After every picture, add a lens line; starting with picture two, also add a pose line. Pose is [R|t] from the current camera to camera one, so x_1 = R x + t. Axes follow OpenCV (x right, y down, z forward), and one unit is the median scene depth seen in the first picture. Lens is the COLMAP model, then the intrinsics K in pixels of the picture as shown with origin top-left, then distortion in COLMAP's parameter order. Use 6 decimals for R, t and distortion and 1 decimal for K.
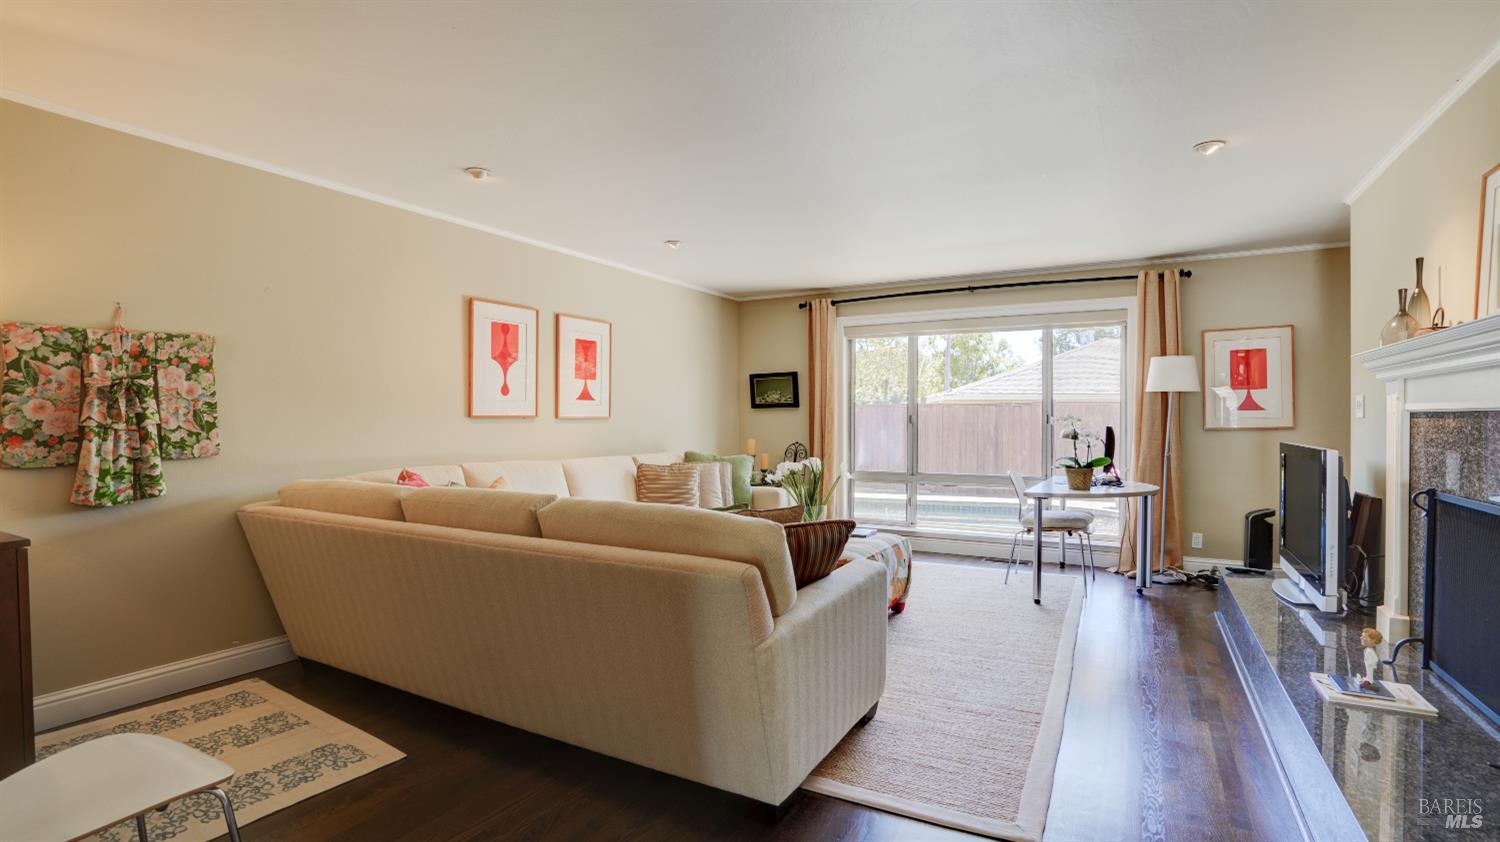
lens RADIAL K [[691.7, 0, 764.6], [0, 691.7, 420.2], [0, 0, 1]] dist [-0.025251, 0.004396]
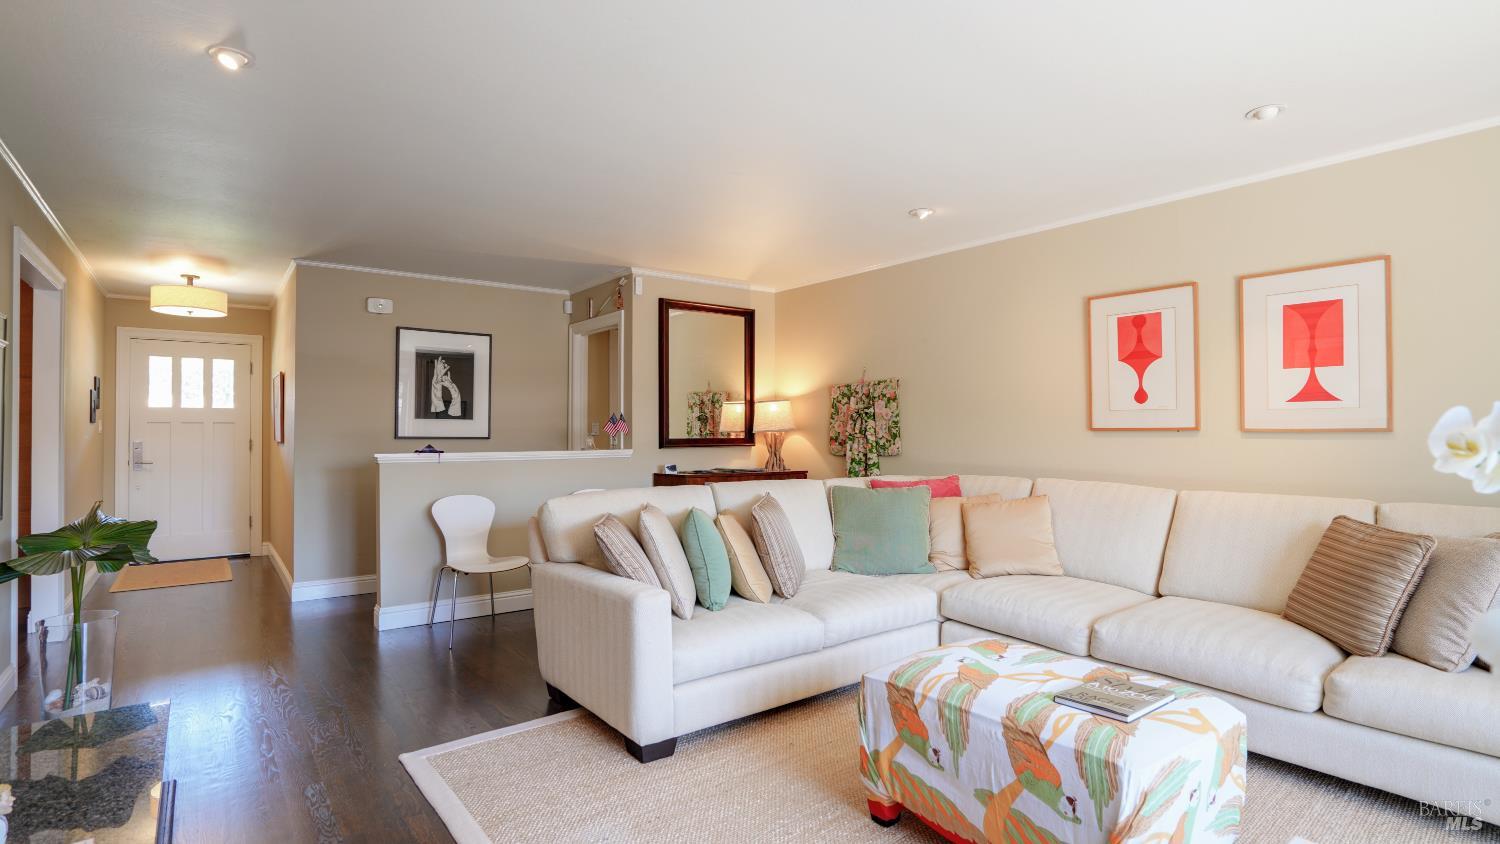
lens RADIAL K [[756.0, 0, 749.6], [0, 756.0, 422.9], [0, 0, 1]] dist [-0.000356, -0.000009]
pose [[-0.382196, -0.011728, -0.924007, 0.629781], [-0.004008, 0.999931, -0.011033, -0.000605], [0.924072, -0.000513, -0.382217, 0.915669]]
